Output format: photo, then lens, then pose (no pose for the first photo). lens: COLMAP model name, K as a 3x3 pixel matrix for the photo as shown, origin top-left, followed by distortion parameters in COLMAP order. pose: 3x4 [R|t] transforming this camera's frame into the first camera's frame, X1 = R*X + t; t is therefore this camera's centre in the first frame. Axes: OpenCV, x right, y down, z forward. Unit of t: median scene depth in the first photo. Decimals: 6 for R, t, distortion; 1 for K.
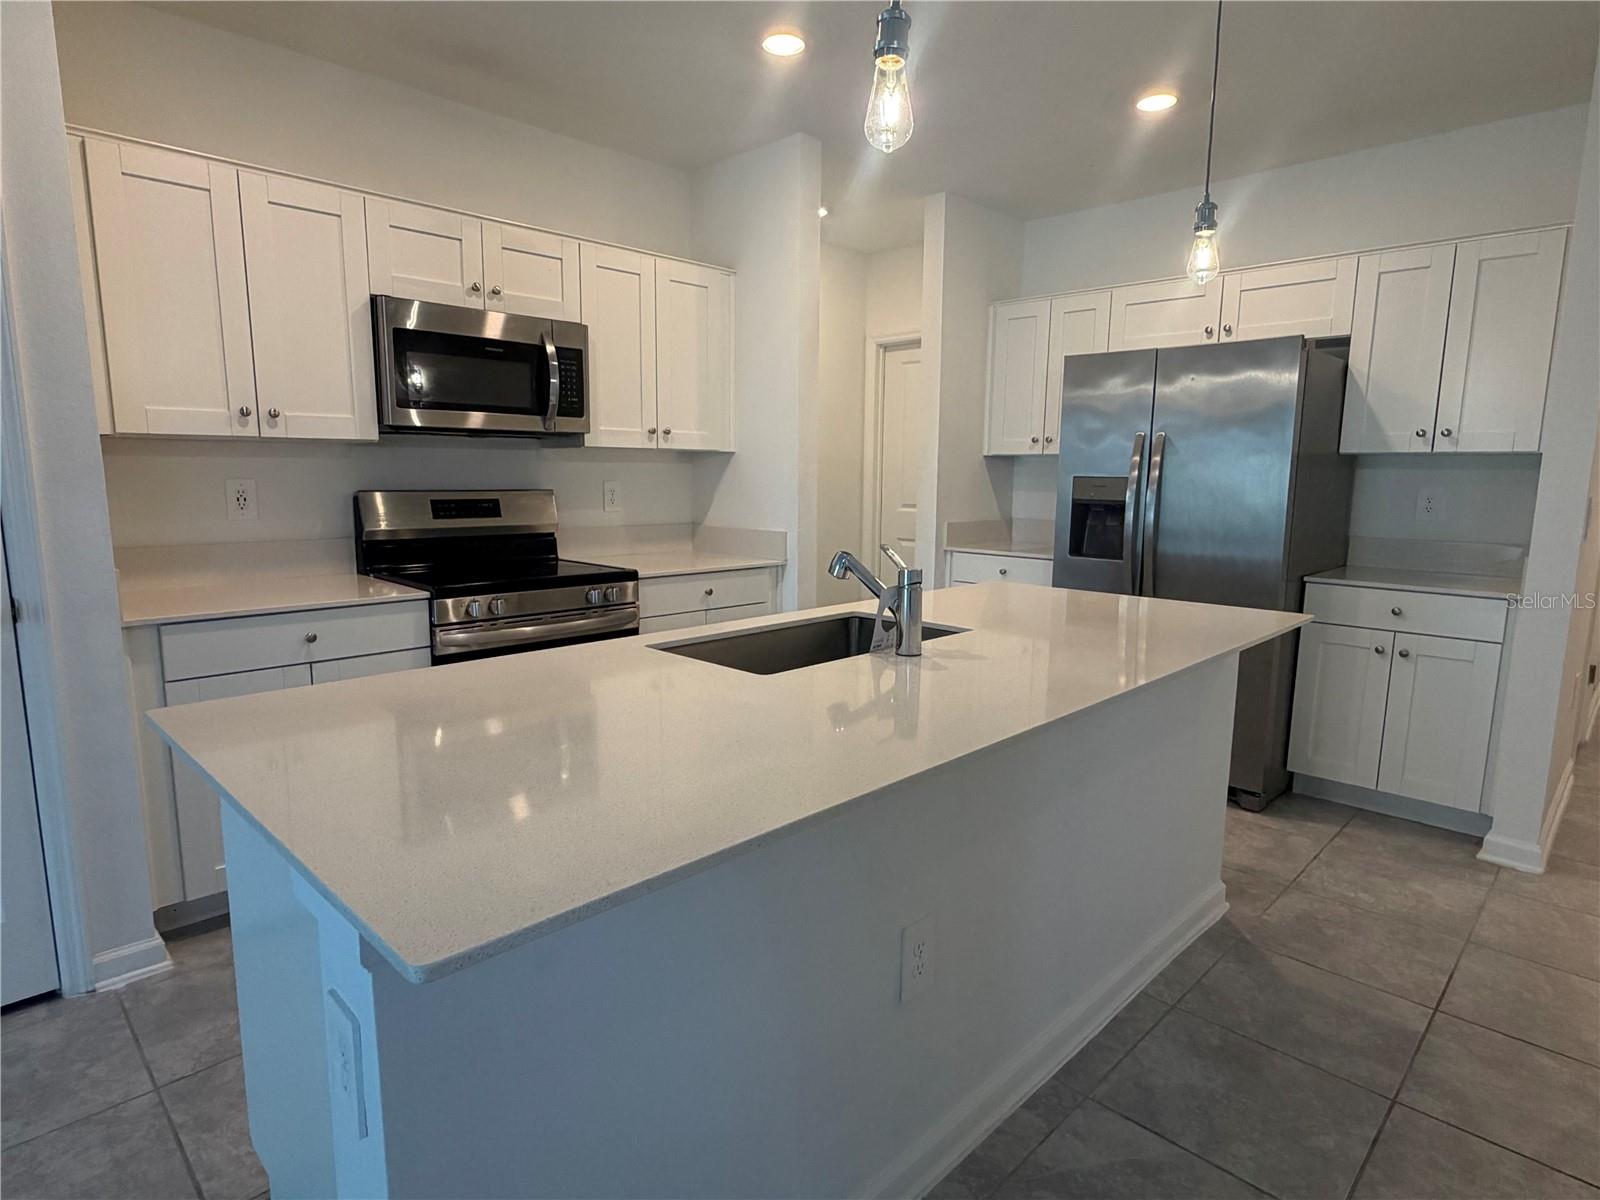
lens RADIAL K [[876.6, 0, 800.0], [0, 876.6, 600.0], [0, 0, 1]] dist [0.002410, 0.000236]
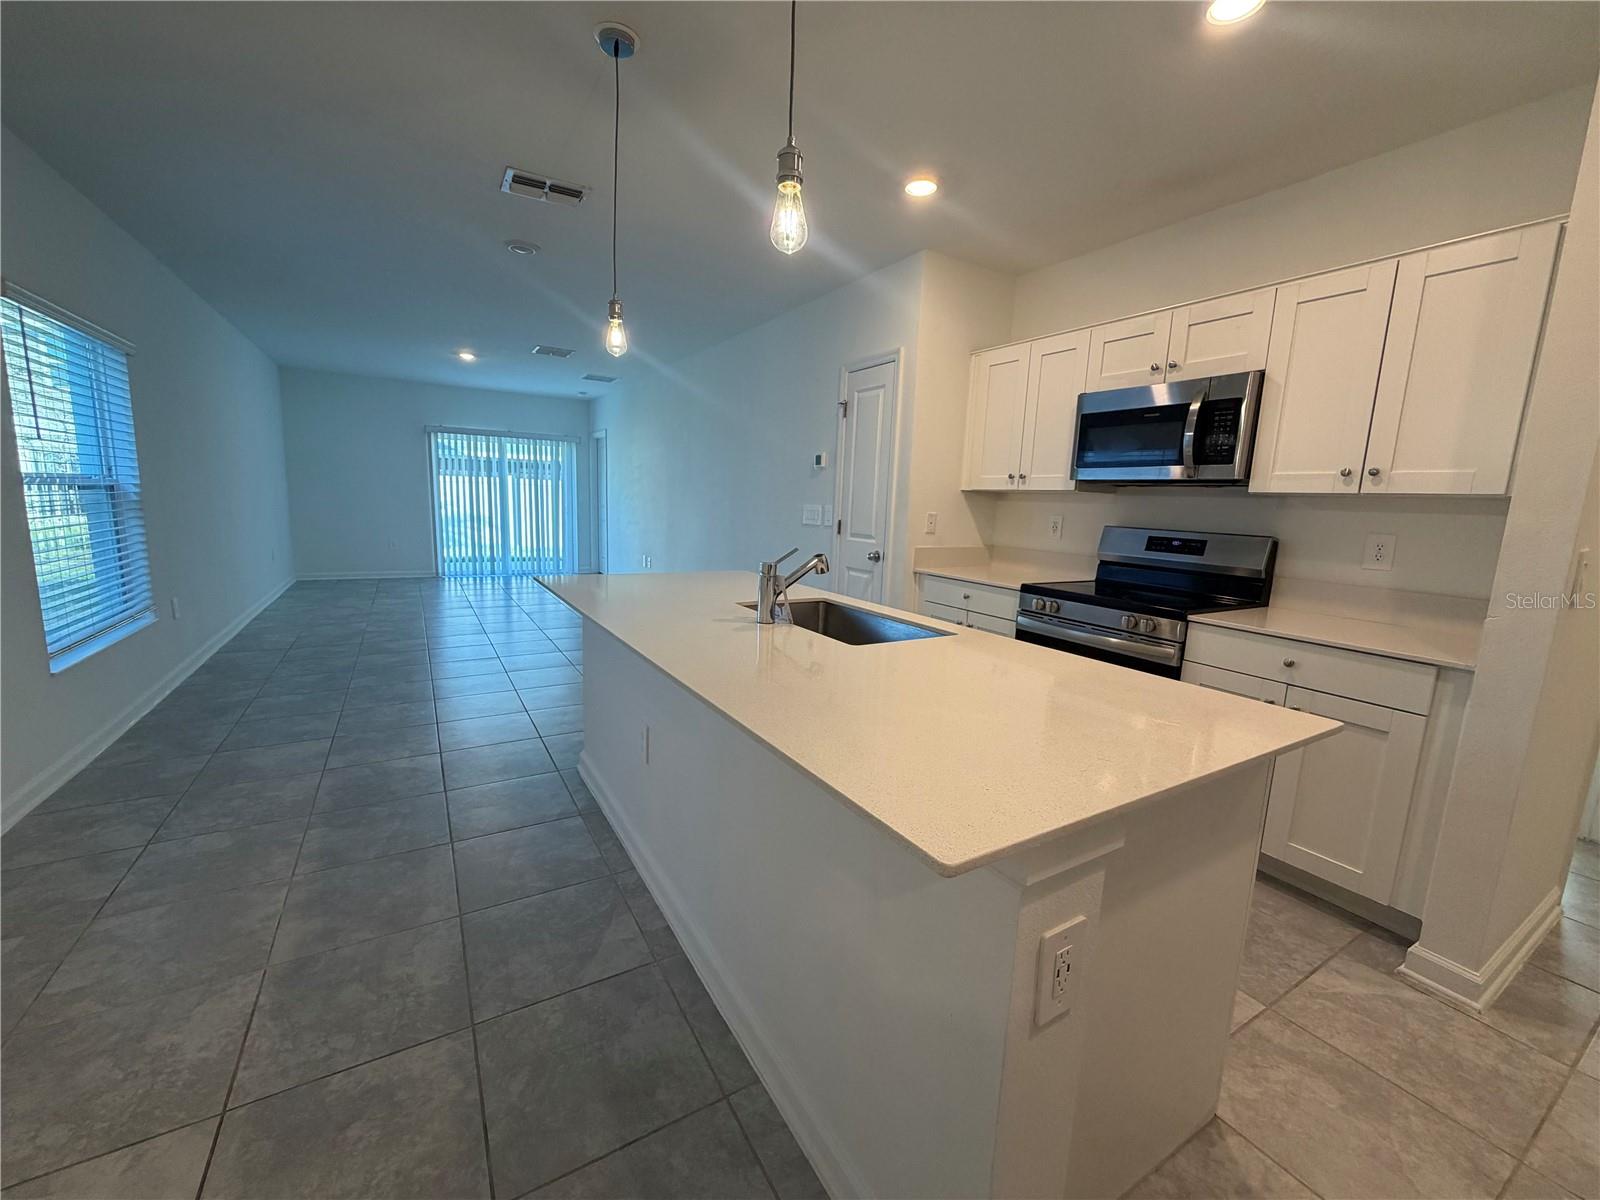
lens RADIAL K [[640.1, 0, 792.2], [0, 640.1, 598.9], [0, 0, 1]] dist [0.000356, 0.000217]
pose [[-0.255839, 0.138381, -0.956764, 0.686180], [-0.175407, 0.966629, 0.186712, -0.116128], [0.950673, 0.215591, -0.223028, 0.781911]]
